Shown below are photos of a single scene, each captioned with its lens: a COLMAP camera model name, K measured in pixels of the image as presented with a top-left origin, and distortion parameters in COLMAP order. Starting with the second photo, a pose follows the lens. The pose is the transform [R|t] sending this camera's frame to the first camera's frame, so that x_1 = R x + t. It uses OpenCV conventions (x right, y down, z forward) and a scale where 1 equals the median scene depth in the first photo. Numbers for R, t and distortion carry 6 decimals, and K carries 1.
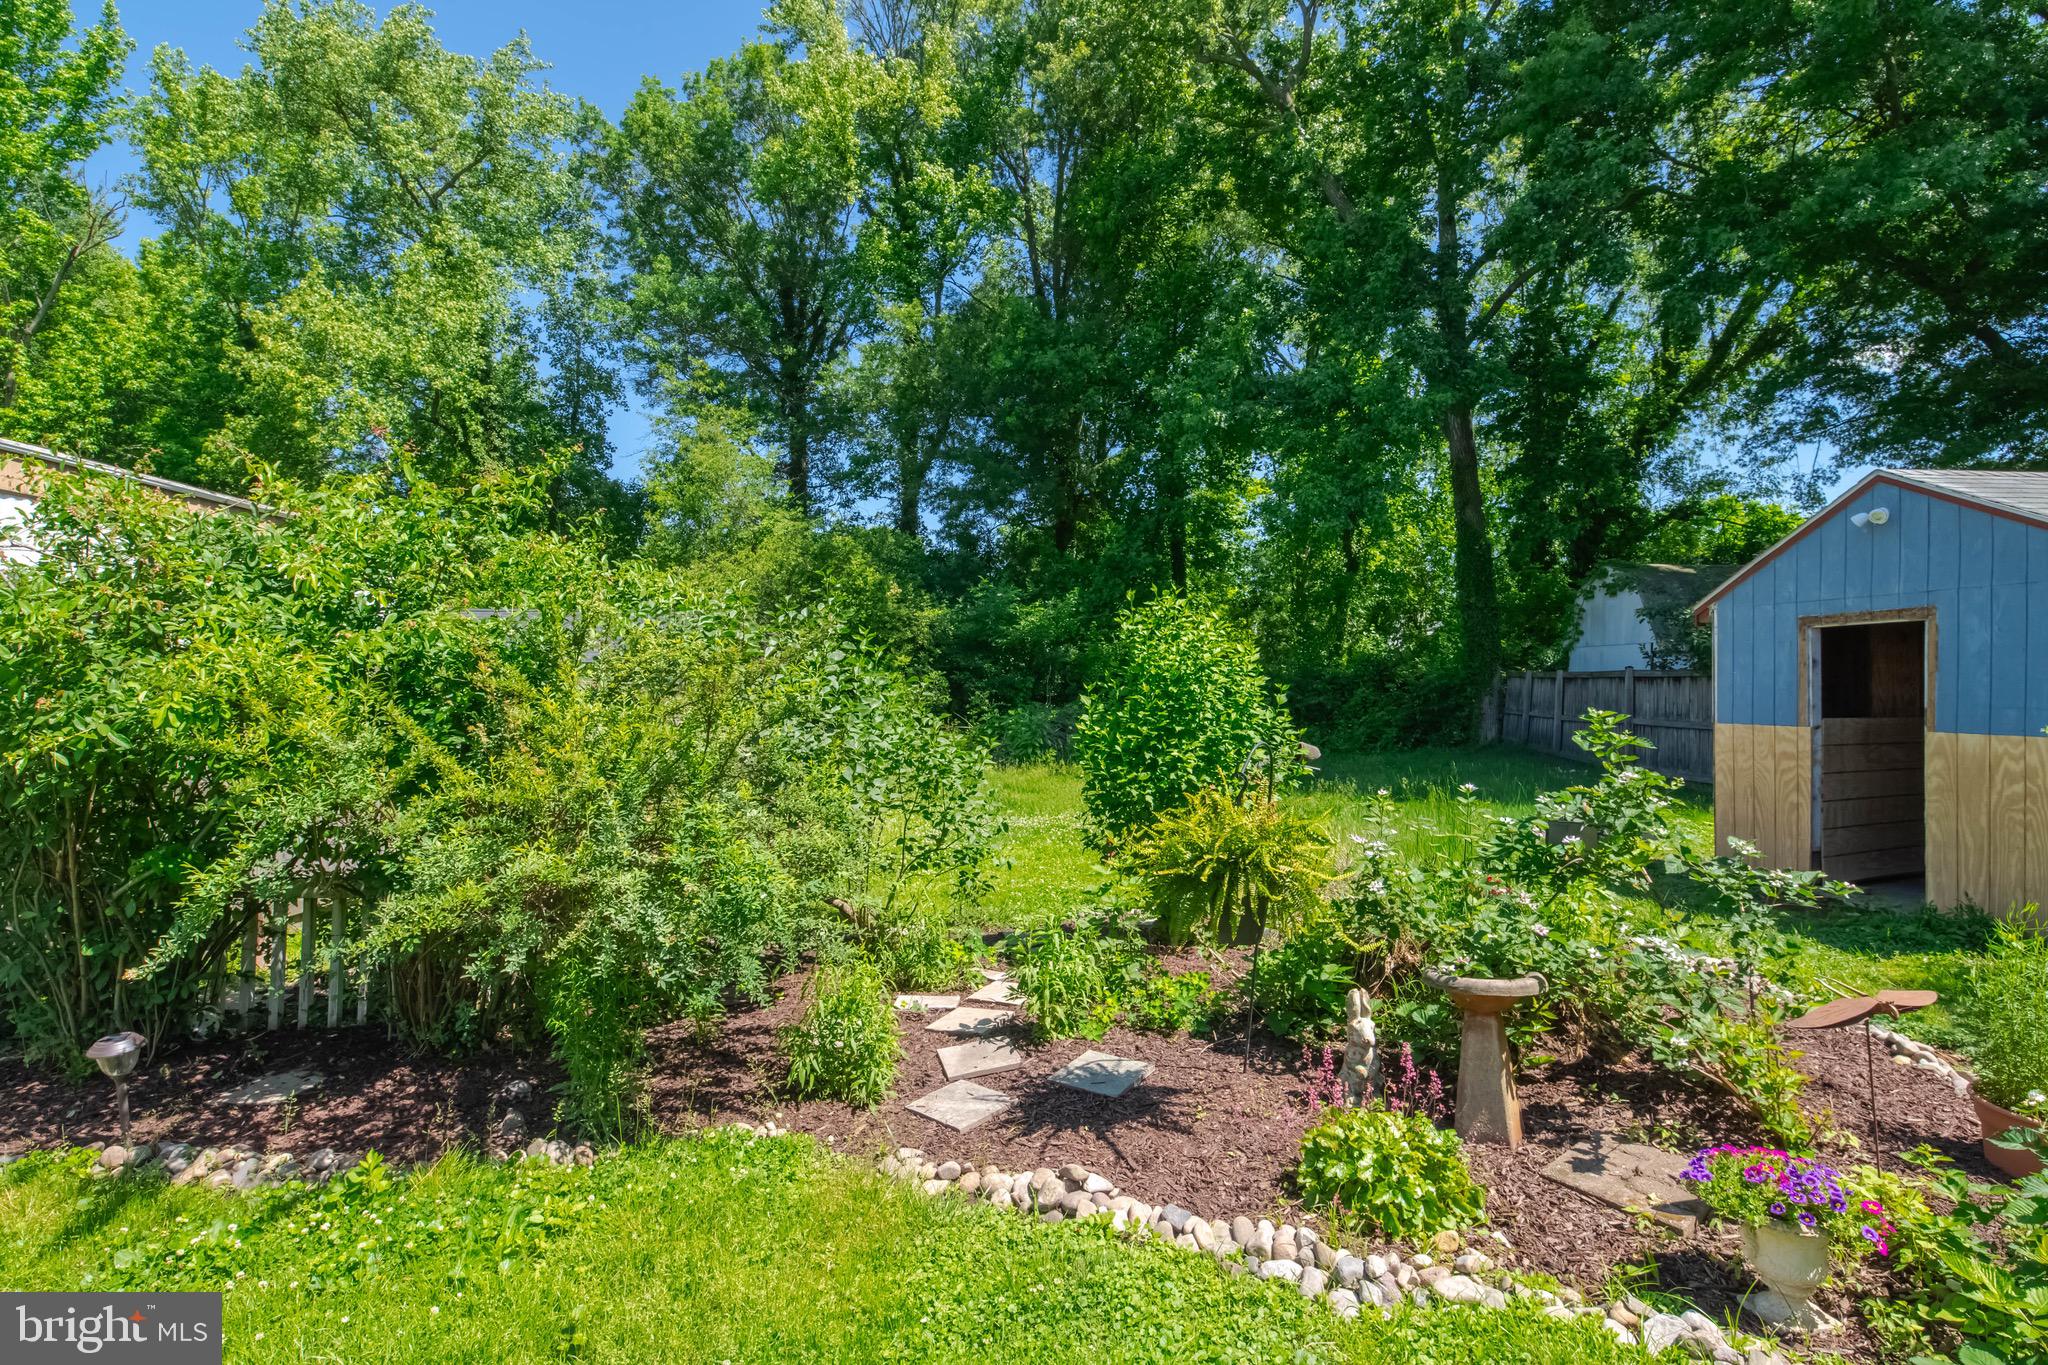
lens RADIAL K [[998.9, 0, 1024.0], [0, 998.9, 682.5], [0, 0, 1]] dist [-0.003900, -0.001036]
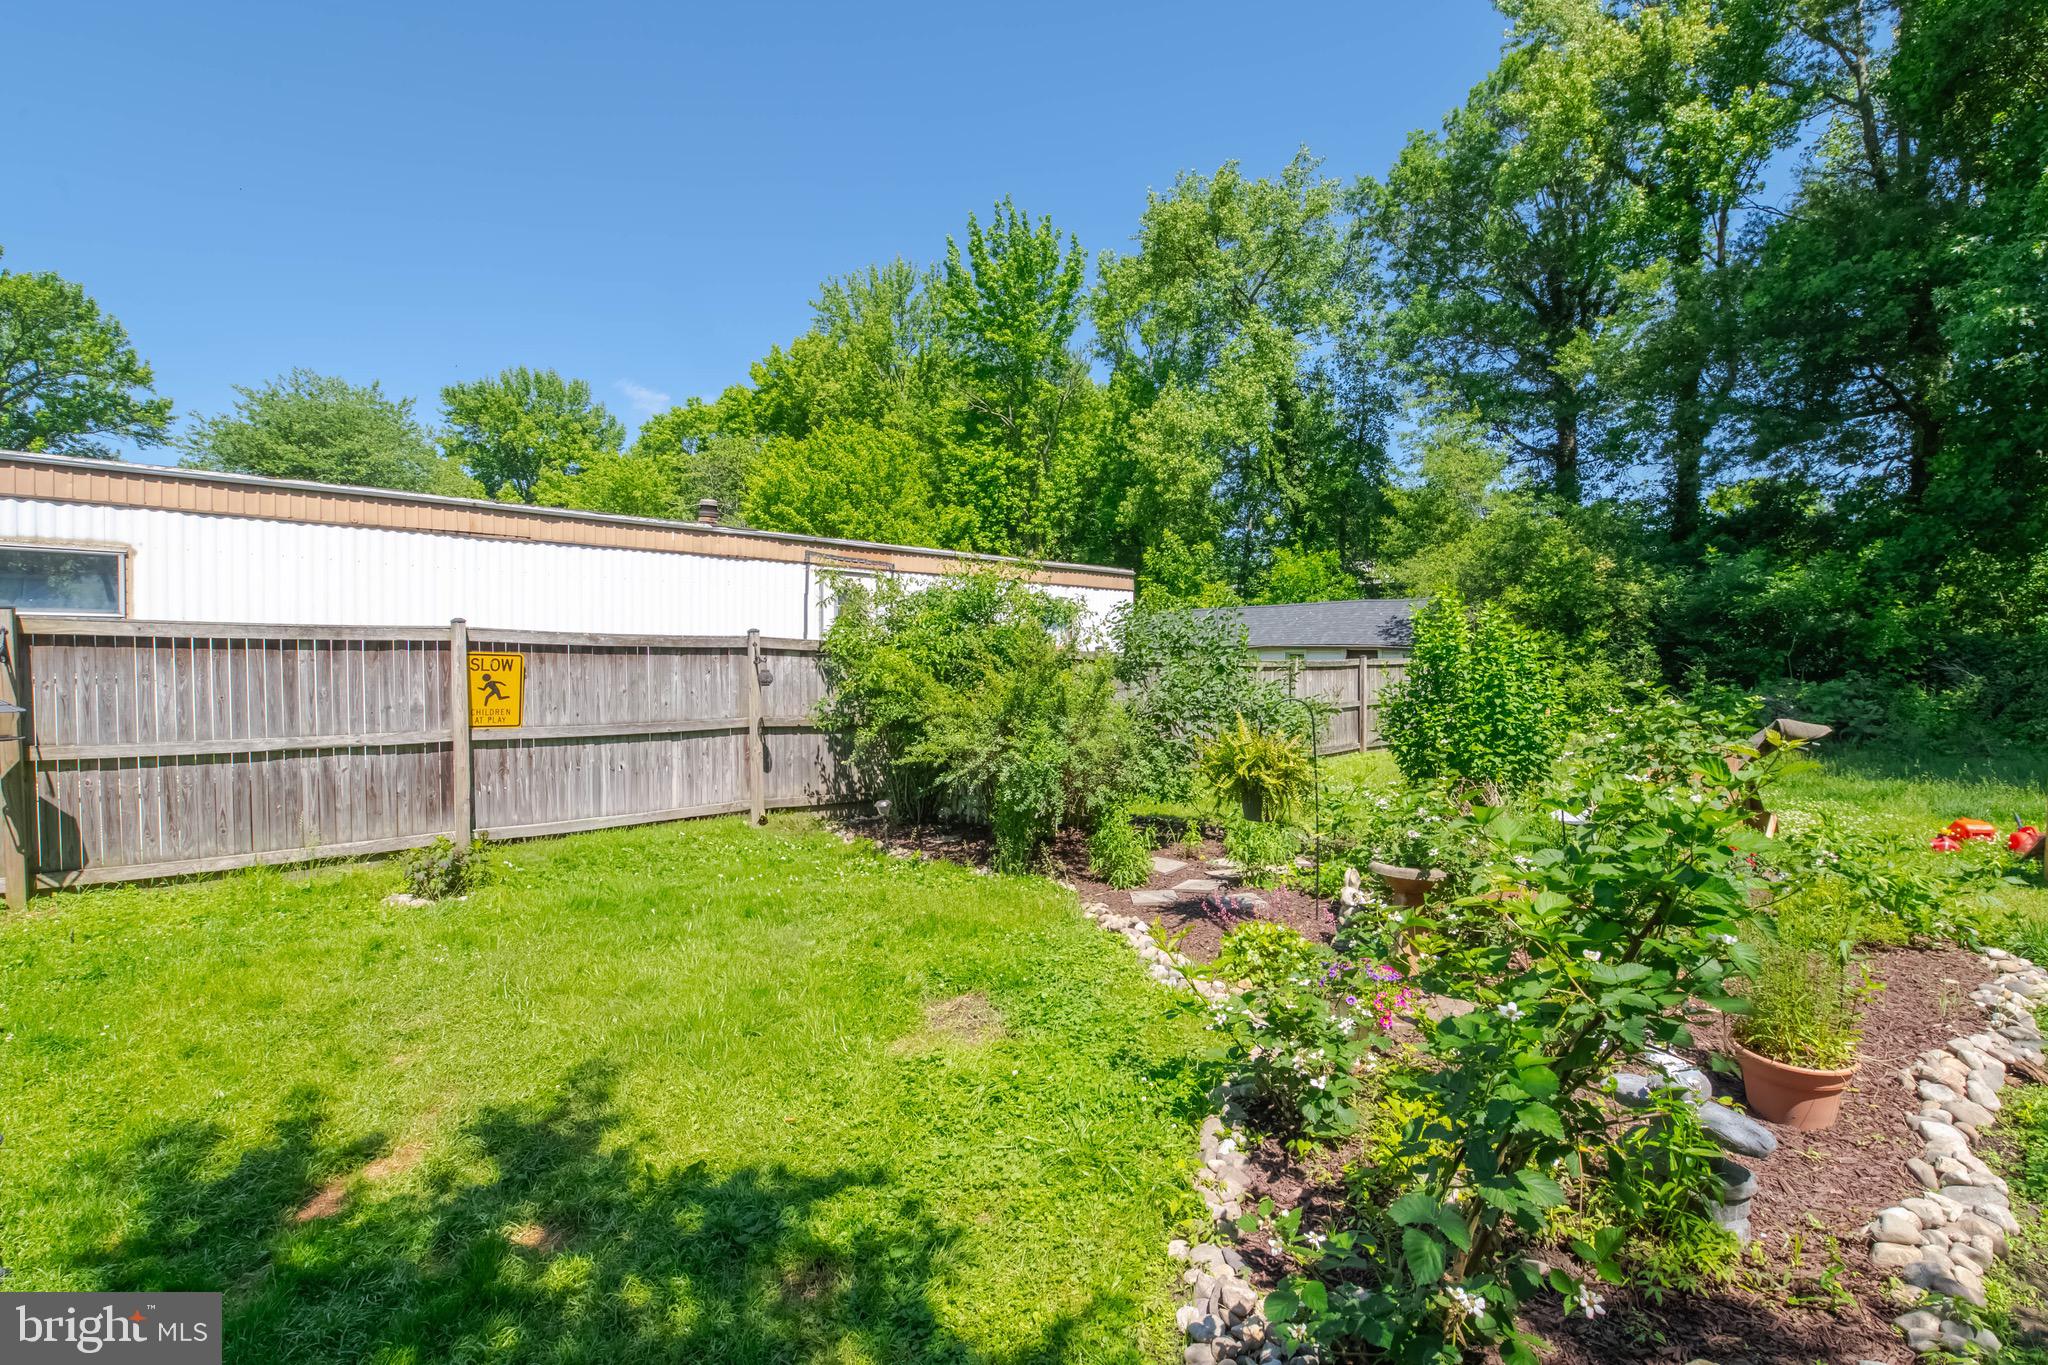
lens RADIAL K [[880.6, 0, 1024.0], [0, 880.6, 682.5], [0, 0, 1]] dist [0.017650, -0.019449]
pose [[0.661845, 0.012193, -0.749541, 0.100252], [0.008520, 0.999681, 0.023785, -0.000529], [0.749592, -0.022128, 0.661530, -0.023505]]
